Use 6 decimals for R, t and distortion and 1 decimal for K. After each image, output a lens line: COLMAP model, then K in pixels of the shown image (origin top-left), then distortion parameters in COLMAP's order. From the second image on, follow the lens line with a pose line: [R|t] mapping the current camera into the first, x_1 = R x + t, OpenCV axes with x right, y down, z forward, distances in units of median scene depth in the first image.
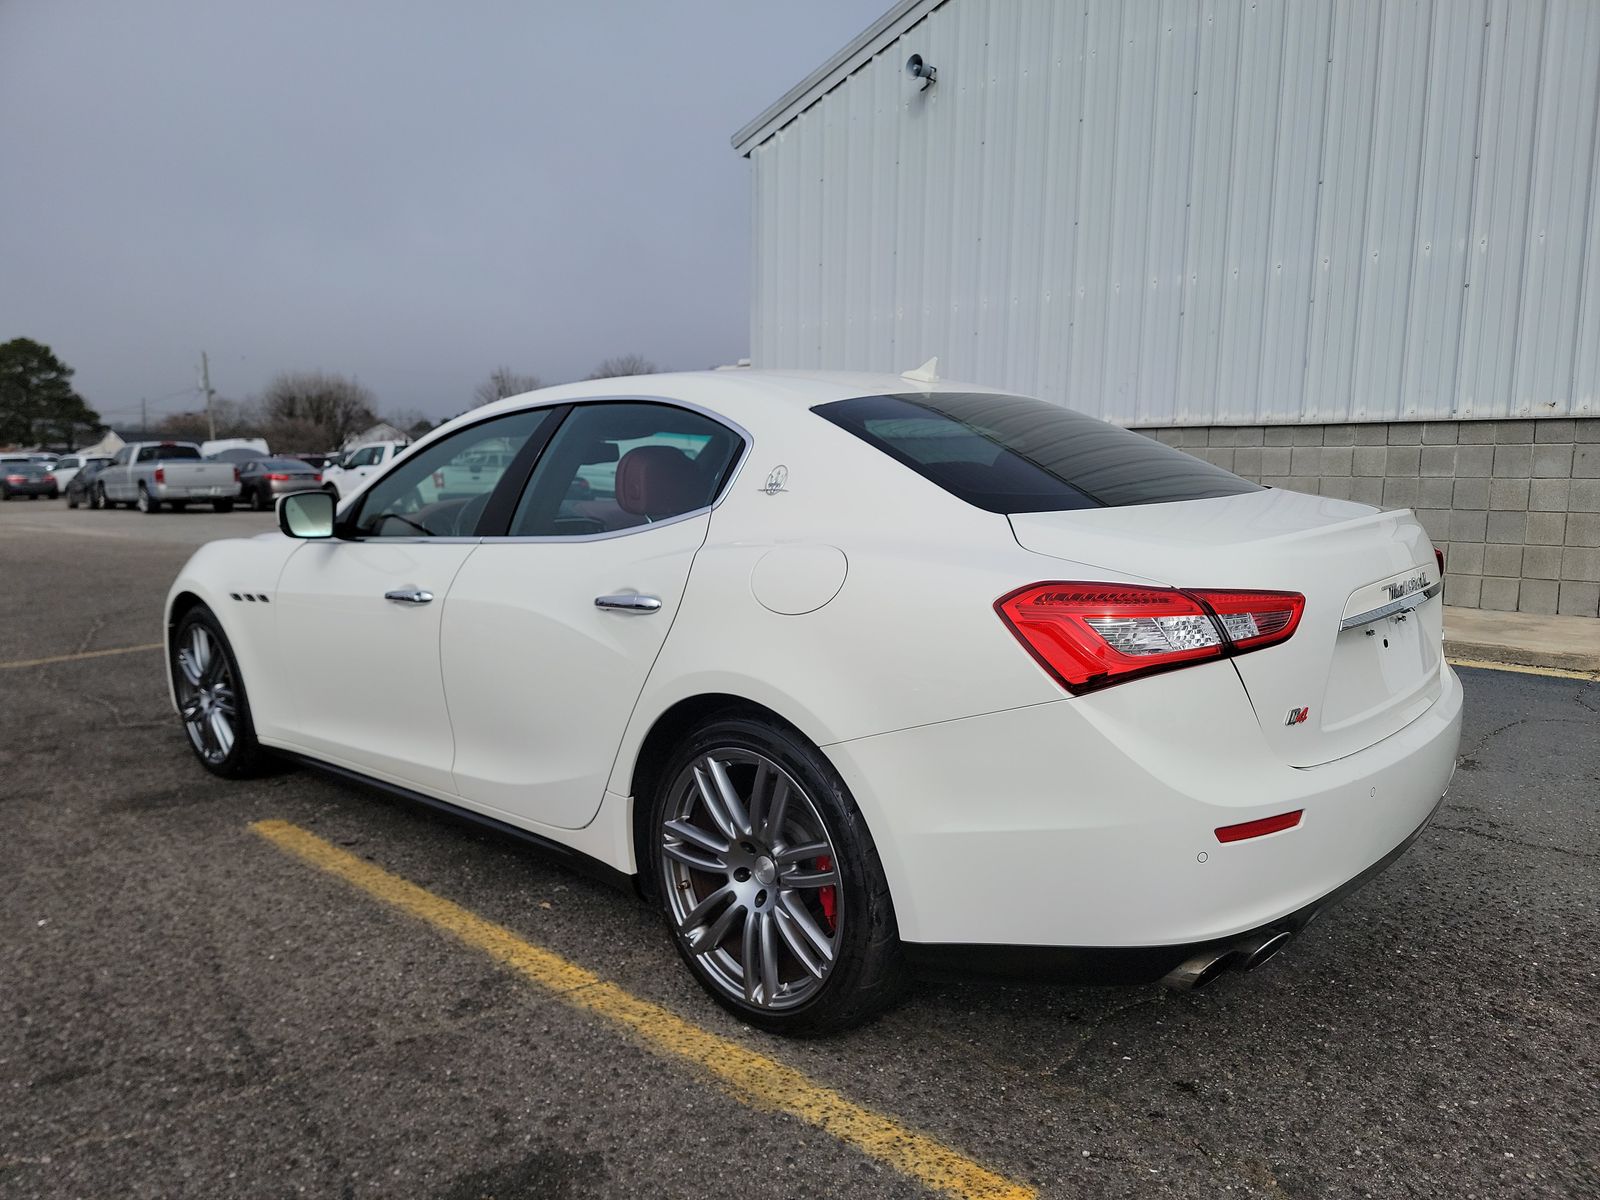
lens RADIAL K [[1113.5, 0, 808.9], [0, 1113.5, 603.3], [0, 0, 1]] dist [0.038277, -0.038153]
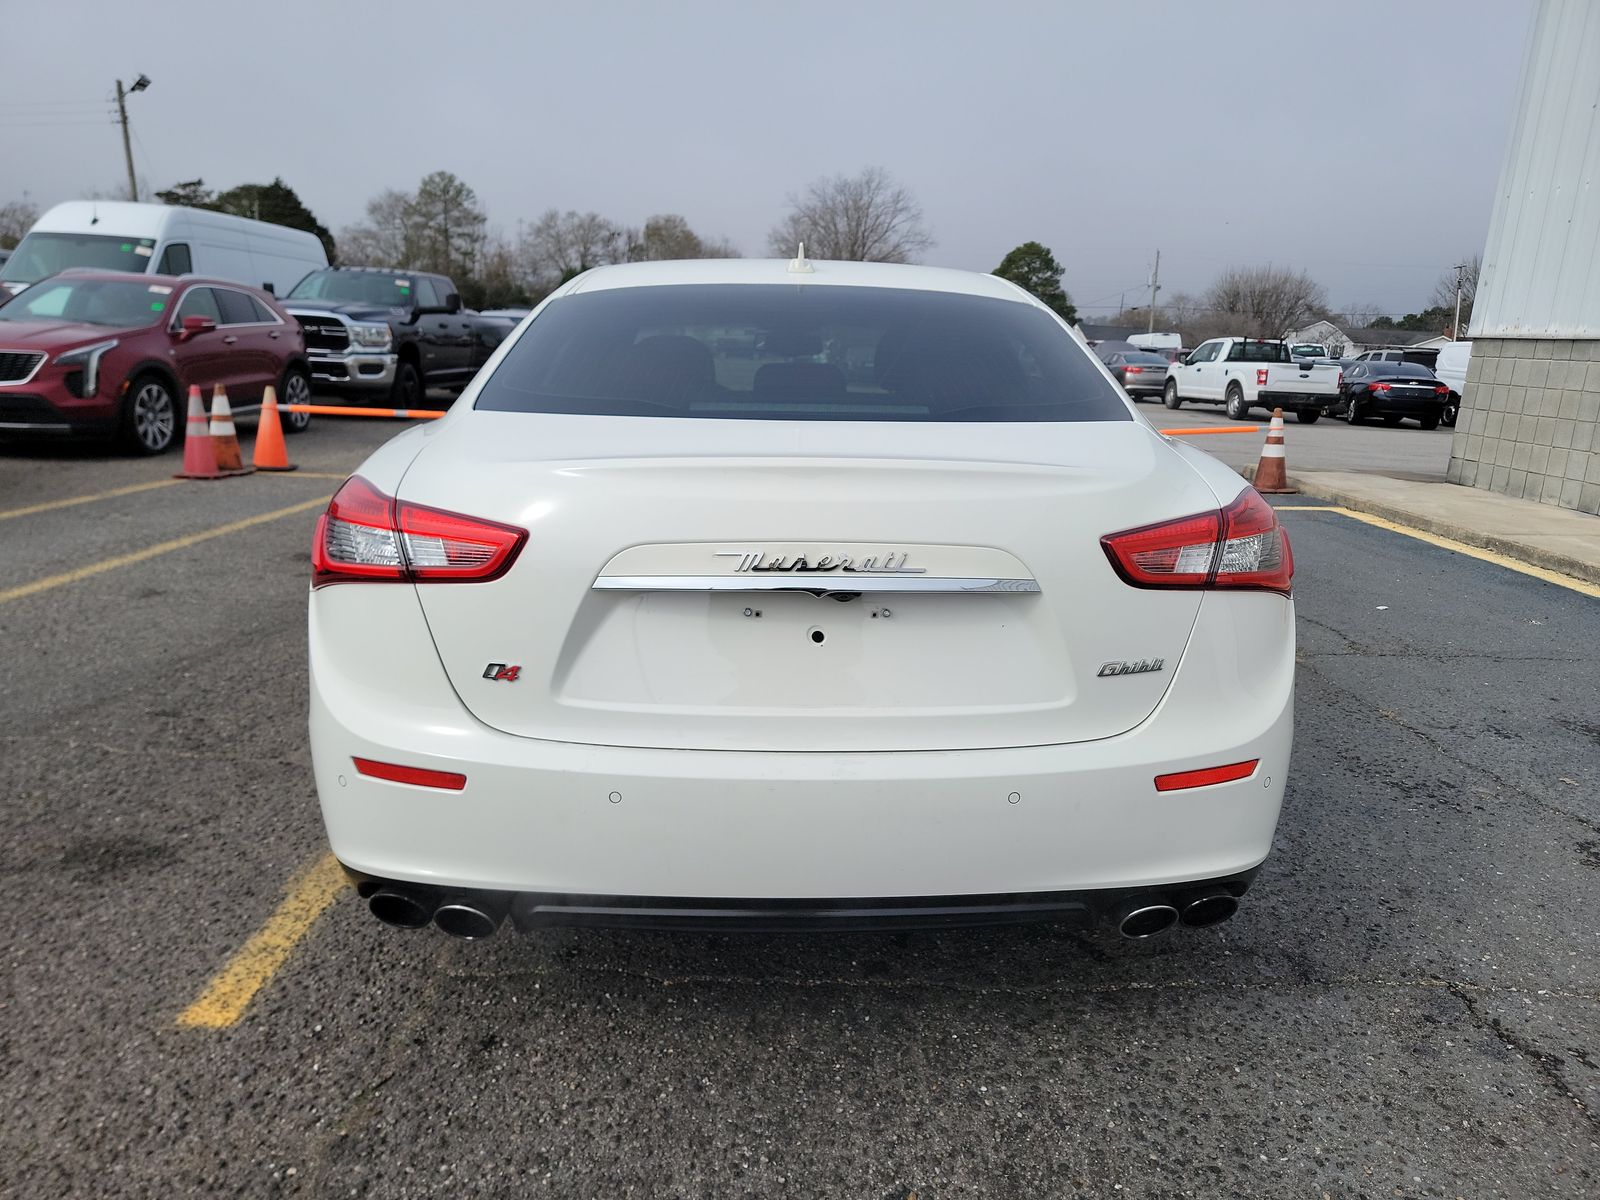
lens RADIAL K [[1113.5, 0, 795.5], [0, 1113.5, 596.5], [0, 0, 1]] dist [0.038277, -0.038153]
pose [[0.694733, 0.187419, -0.694421, 1.191224], [-0.129172, 0.982269, 0.135877, -0.100894], [0.707574, -0.004698, 0.706624, 0.573148]]
